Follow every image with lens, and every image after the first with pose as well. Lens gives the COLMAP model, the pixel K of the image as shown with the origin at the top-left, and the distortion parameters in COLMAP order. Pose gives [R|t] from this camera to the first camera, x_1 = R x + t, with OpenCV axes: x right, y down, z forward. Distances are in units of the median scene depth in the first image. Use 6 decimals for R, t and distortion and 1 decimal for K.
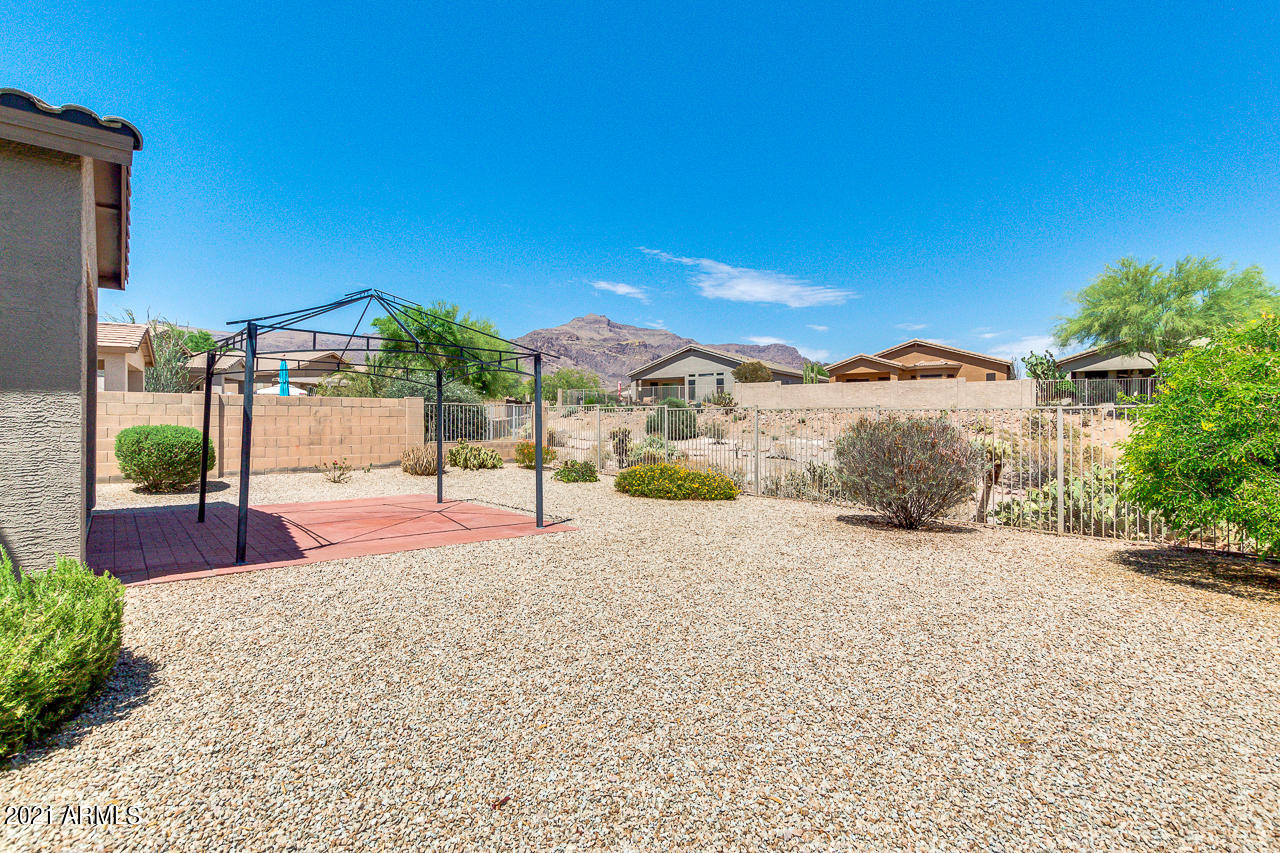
lens RADIAL K [[608.0, 0, 624.7], [0, 608.0, 426.3], [0, 0, 1]] dist [0.012538, -0.007009]
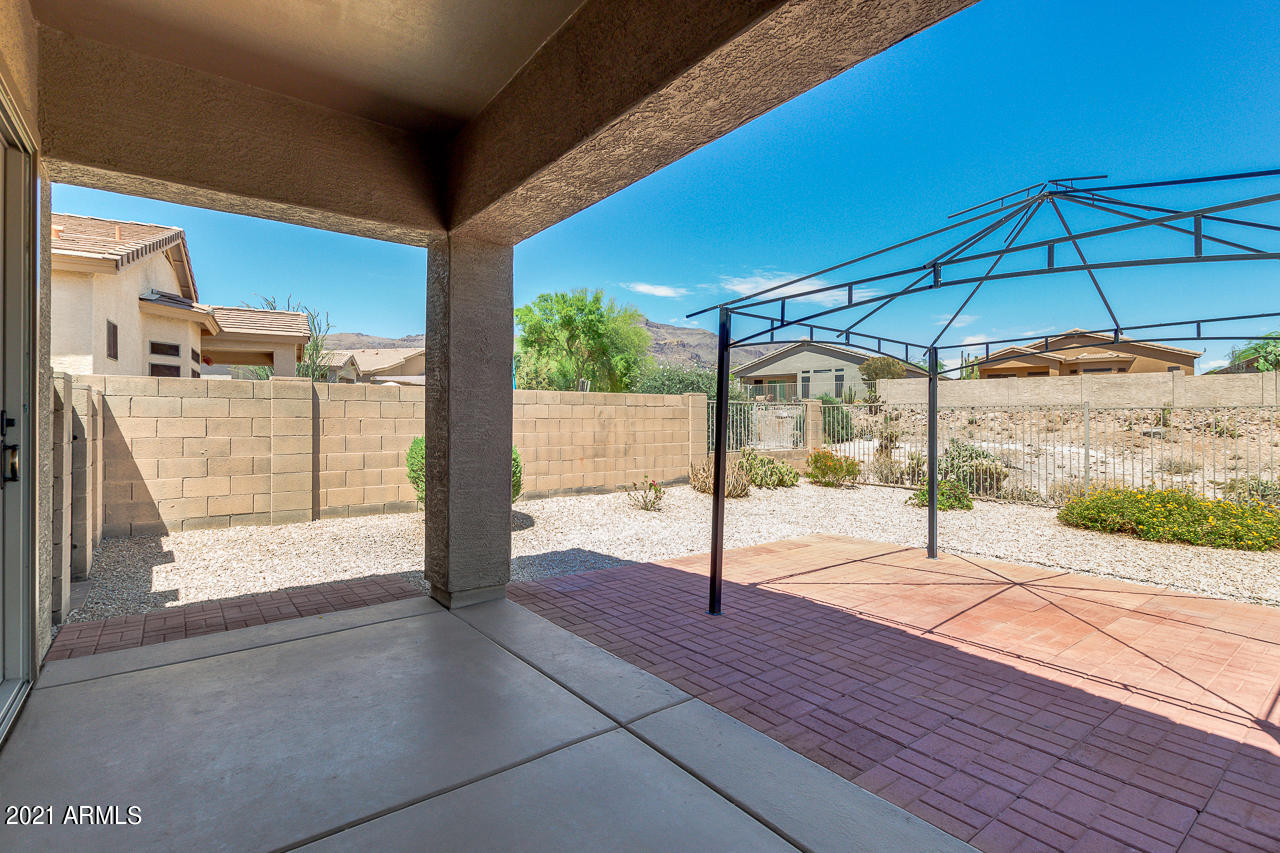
lens RADIAL K [[608.0, 0, 632.3], [0, 608.0, 423.0], [0, 0, 1]] dist [0.012538, -0.007009]
pose [[0.999311, -0.002216, -0.037037, -0.365272], [0.002018, 0.999983, -0.005394, -0.005647], [0.037048, 0.005316, 0.999299, 0.214693]]
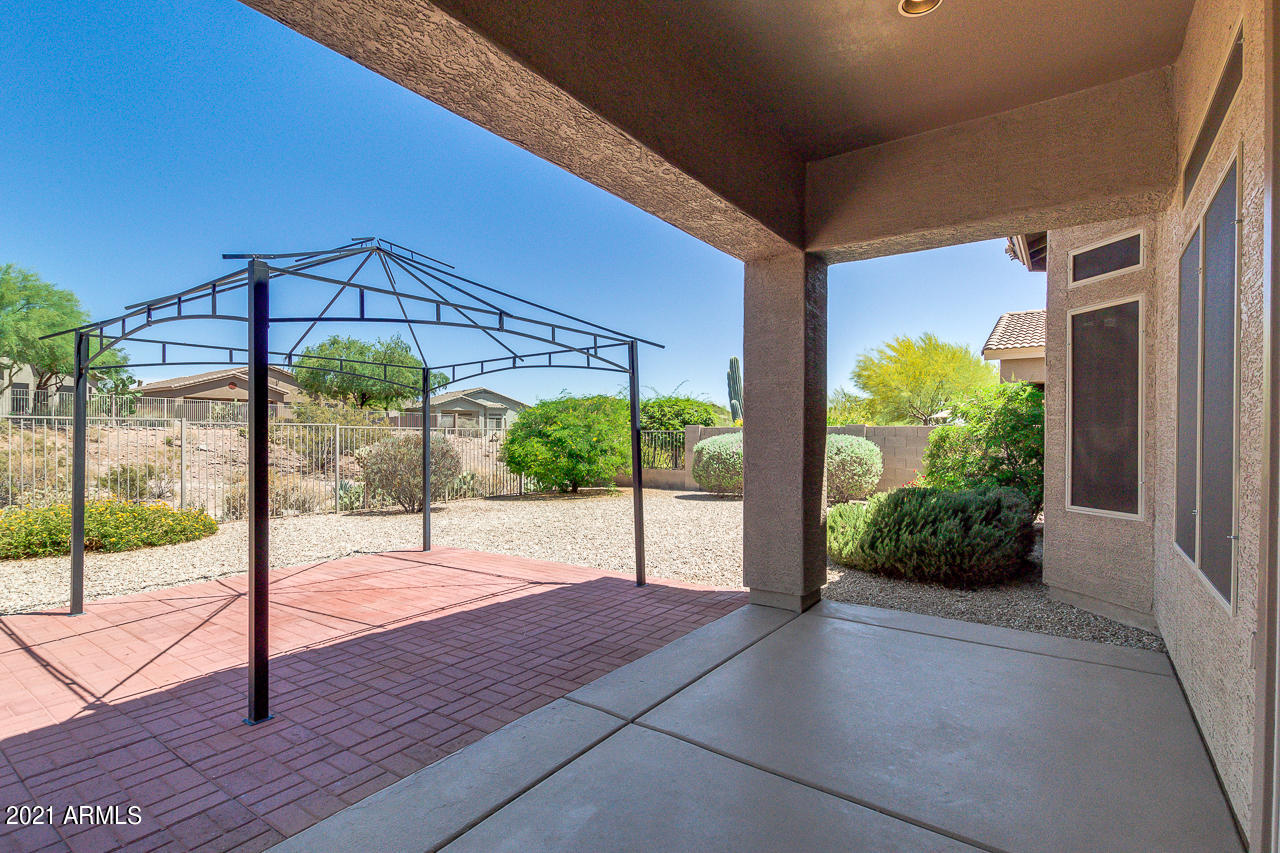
lens RADIAL K [[608.0, 0, 659.0], [0, 608.0, 436.3], [0, 0, 1]] dist [0.012538, -0.007009]
pose [[-0.282723, -0.004600, 0.959191, -0.562504], [0.005504, 0.999964, 0.006418, -0.006438], [-0.959186, 0.007094, -0.282687, 0.445182]]
